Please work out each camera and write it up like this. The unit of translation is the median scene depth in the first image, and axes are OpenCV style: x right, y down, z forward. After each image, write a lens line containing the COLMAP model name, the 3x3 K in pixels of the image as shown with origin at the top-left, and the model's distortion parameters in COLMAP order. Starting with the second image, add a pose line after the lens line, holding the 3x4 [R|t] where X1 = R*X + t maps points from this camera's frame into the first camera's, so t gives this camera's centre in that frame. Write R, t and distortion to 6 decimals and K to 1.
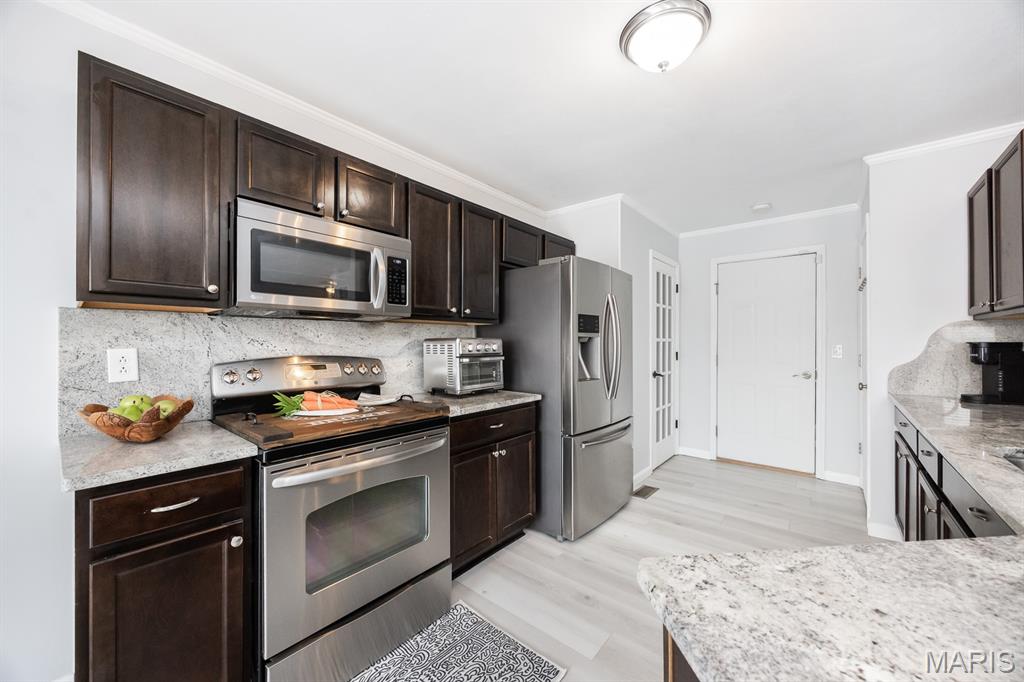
lens RADIAL K [[392.8, 0, 532.3], [0, 392.8, 343.3], [0, 0, 1]] dist [0.001697, 0.000110]
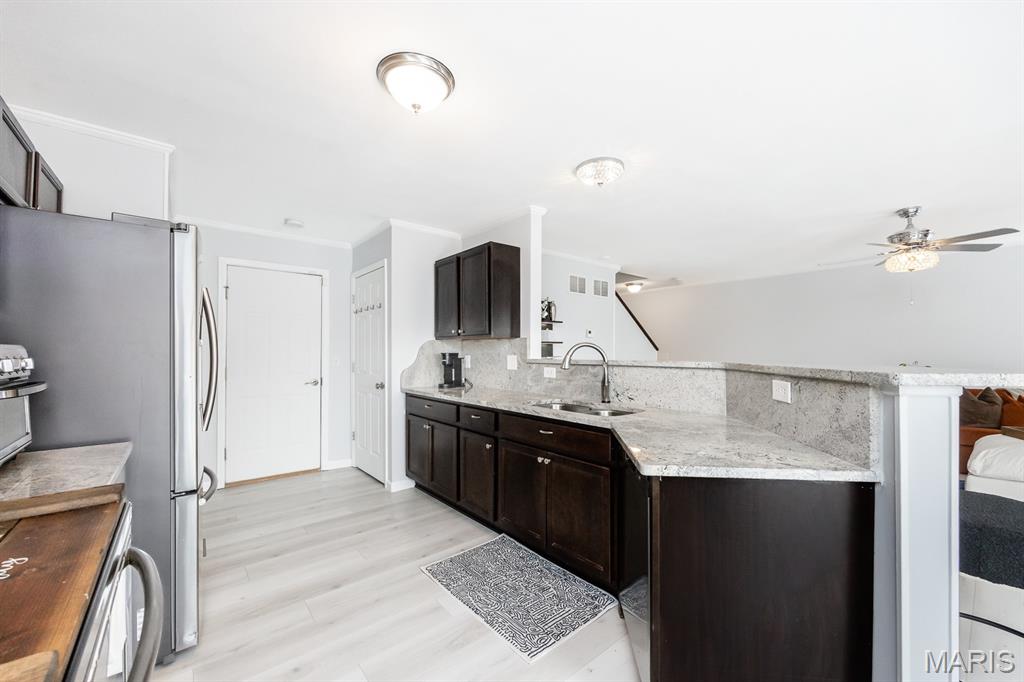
lens RADIAL K [[399.0, 0, 512.4], [0, 399.0, 350.4], [0, 0, 1]] dist [0.000724, 0.000103]
pose [[0.198767, 0.005304, 0.980033, -0.639864], [0.003248, 0.999976, -0.006070, -0.004072], [-0.980041, 0.004390, 0.198745, 0.437641]]
